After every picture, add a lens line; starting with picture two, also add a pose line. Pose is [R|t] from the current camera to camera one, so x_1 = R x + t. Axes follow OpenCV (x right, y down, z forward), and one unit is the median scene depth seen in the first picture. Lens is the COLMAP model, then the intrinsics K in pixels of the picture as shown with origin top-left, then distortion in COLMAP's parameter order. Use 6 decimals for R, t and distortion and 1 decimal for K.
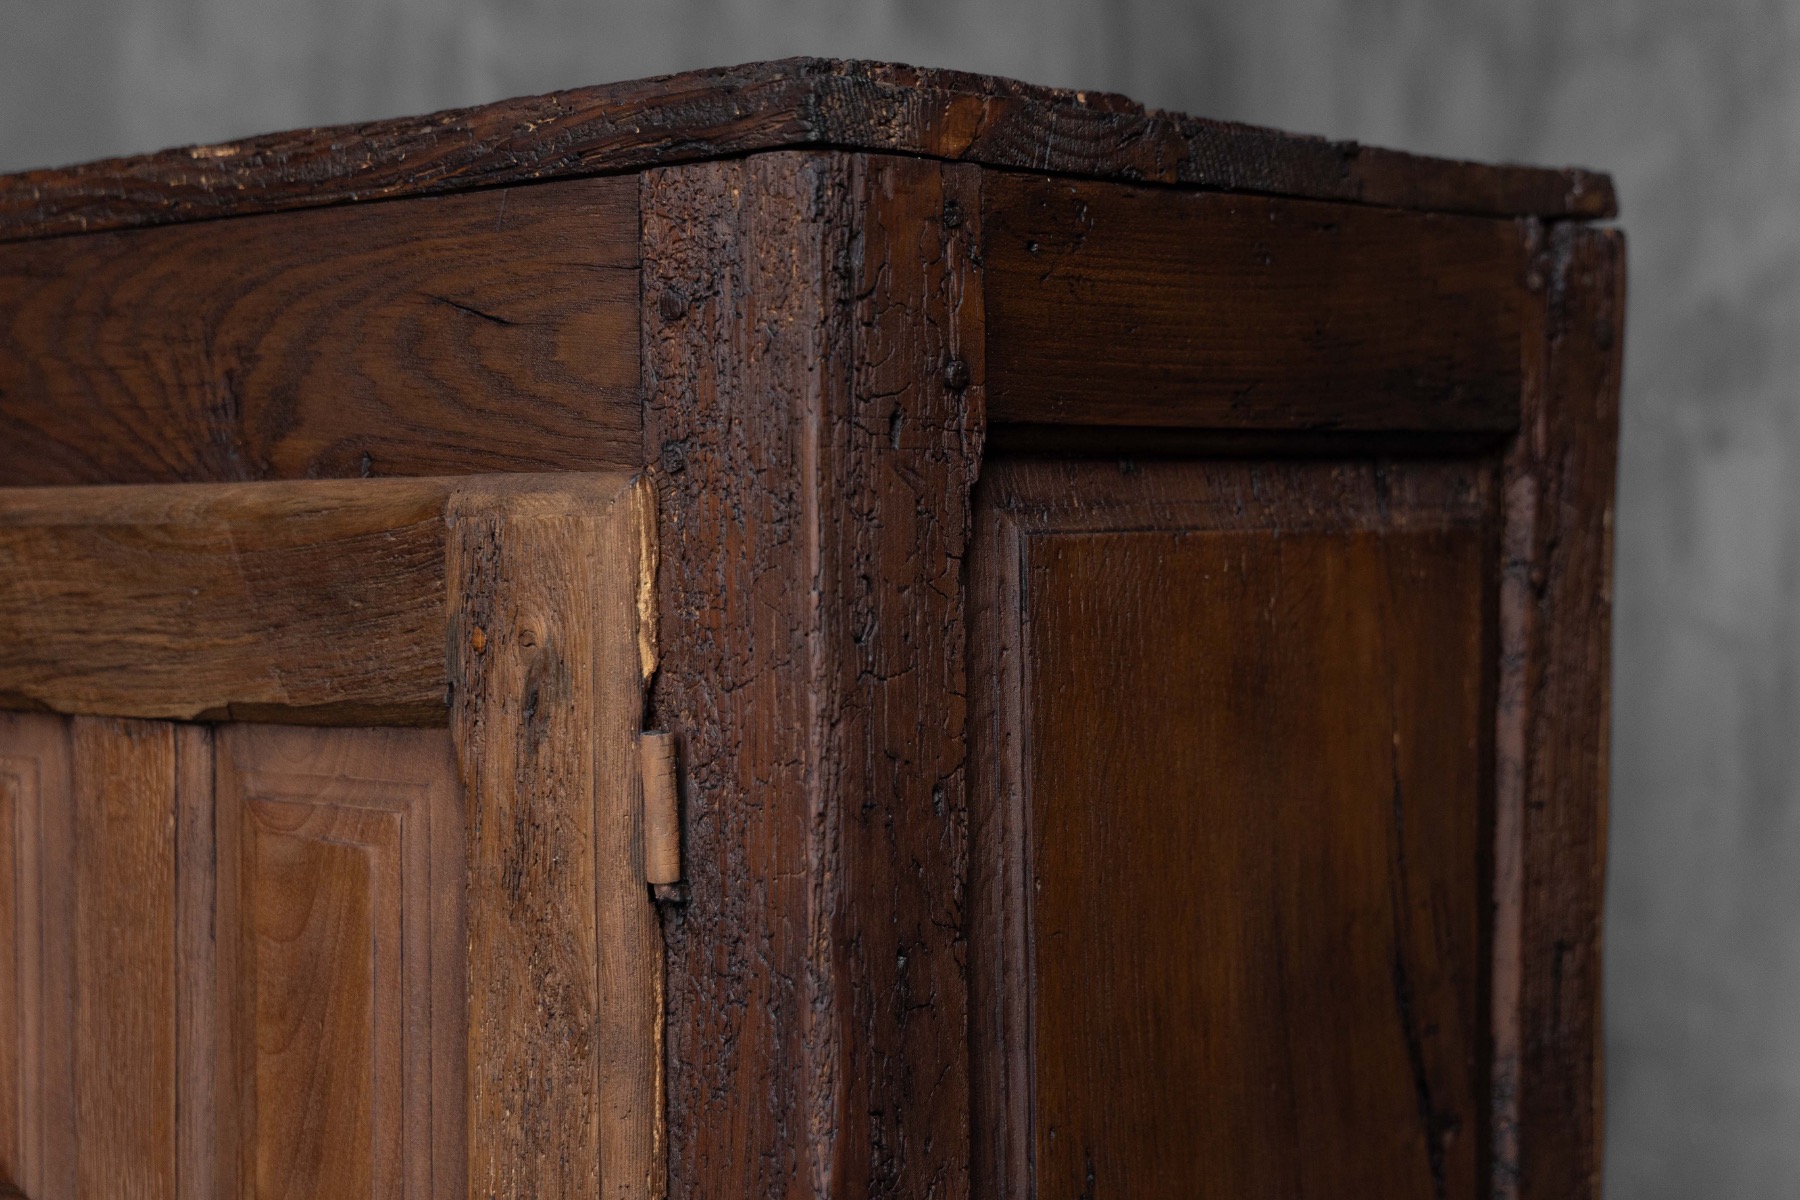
lens RADIAL K [[3056.3, 0, 900.0], [0, 3056.3, 600.0], [0, 0, 1]] dist [0.018059, 0.096986]
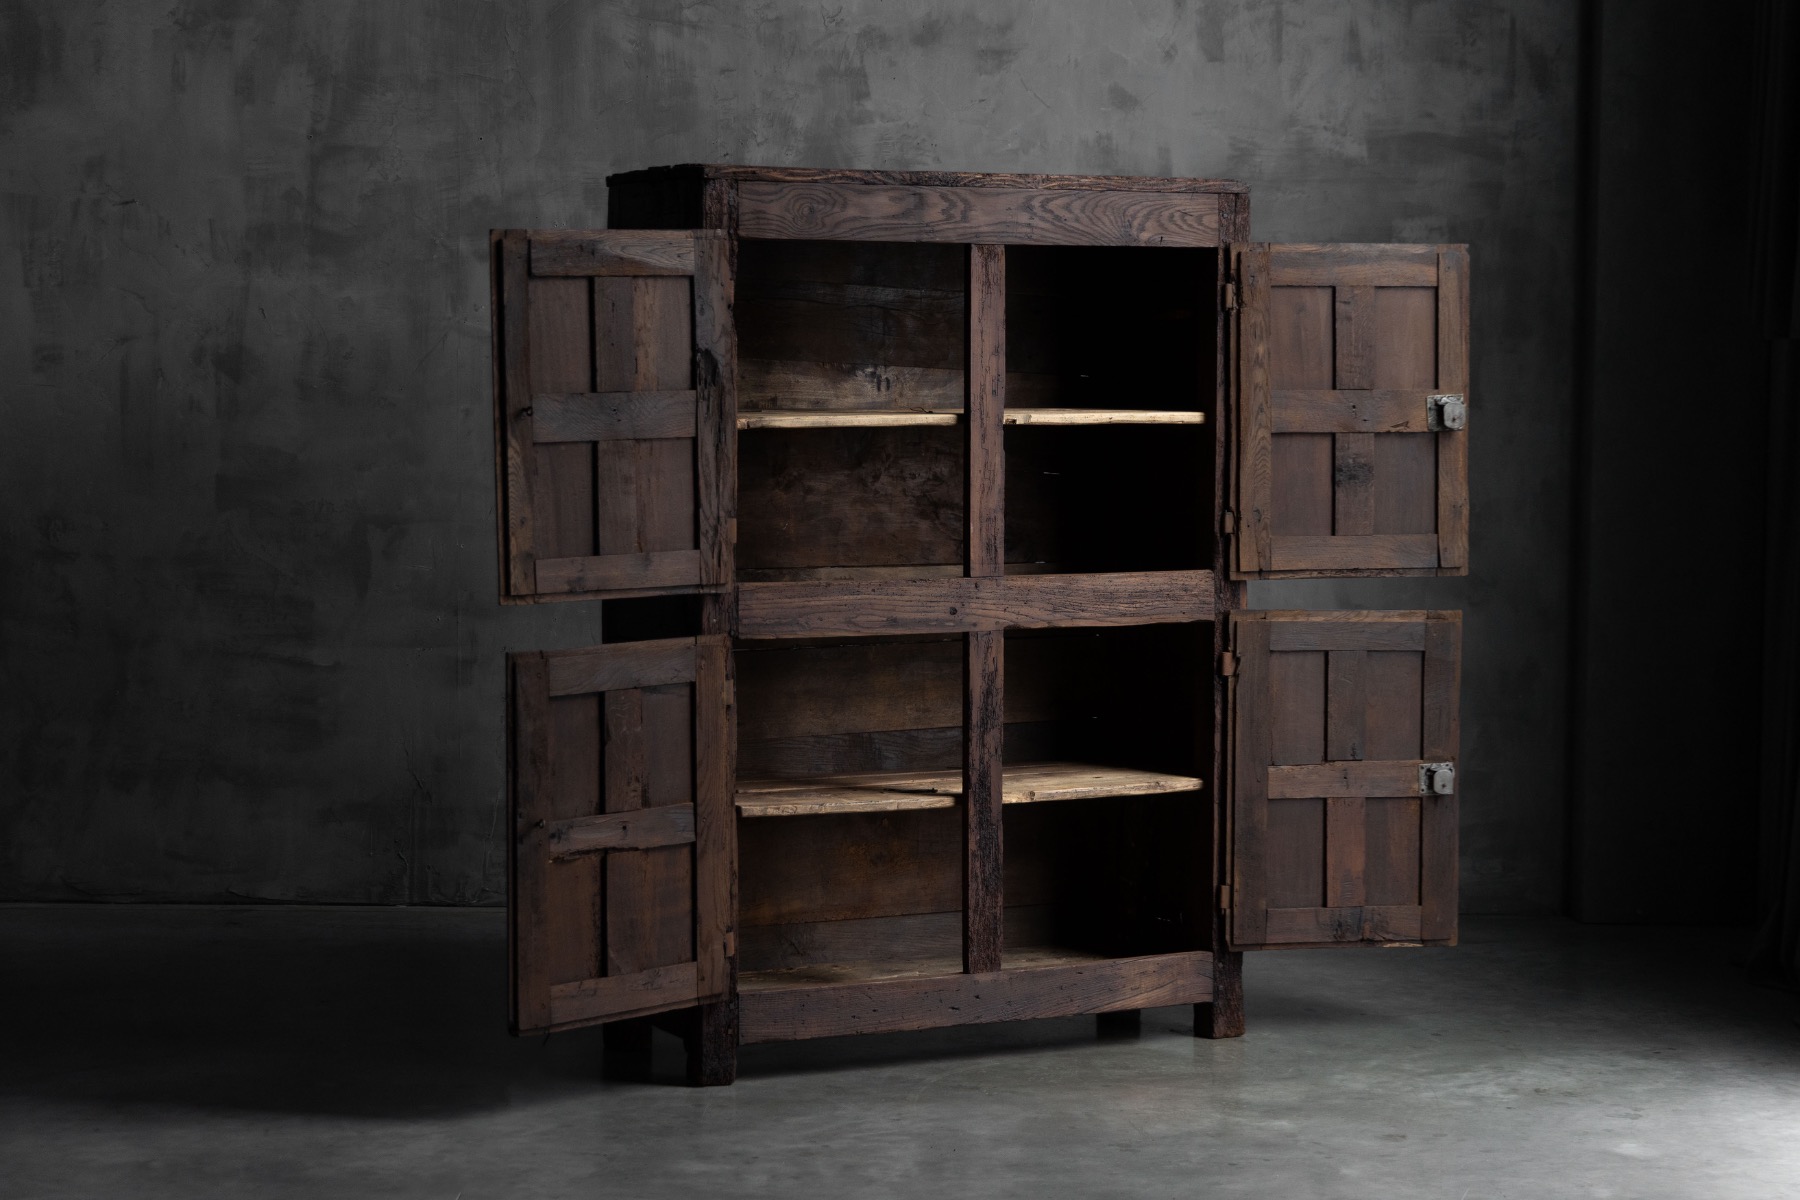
lens RADIAL K [[3433.1, 0, 936.9], [0, 3433.1, 590.3], [0, 0, 1]] dist [0.027844, 0.102762]
pose [[0.359712, -0.043637, 0.932042, -6.046111], [0.028985, 0.998946, 0.035583, 0.354870], [-0.932613, 0.014215, 0.360598, -0.864382]]
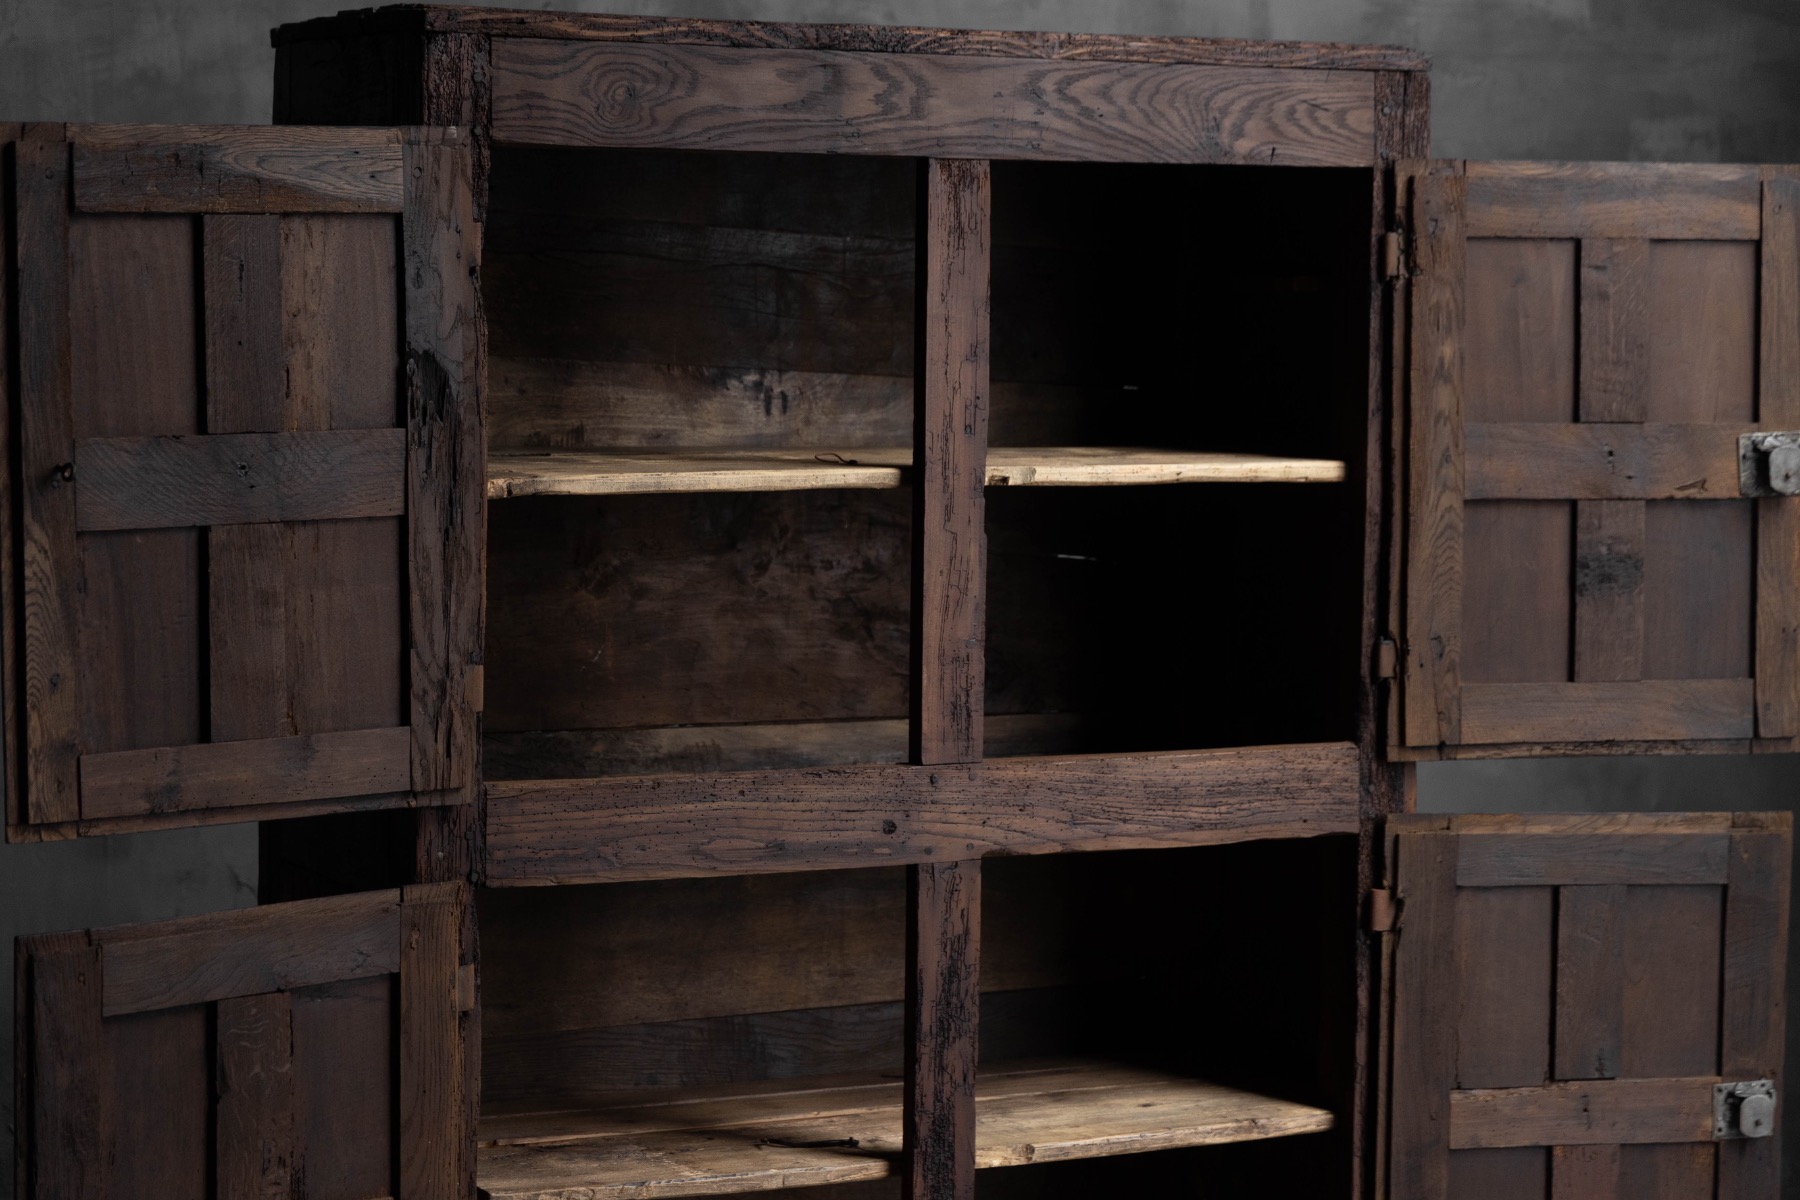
lens RADIAL K [[3971.1, 0, 899.8], [0, 3971.1, 581.9], [0, 0, 1]] dist [0.039926, 0.071796]
pose [[0.370055, -0.048198, 0.927759, -3.984866], [0.018274, 0.998838, 0.044601, 0.202106], [-0.928830, 0.000449, 0.370505, -0.155548]]
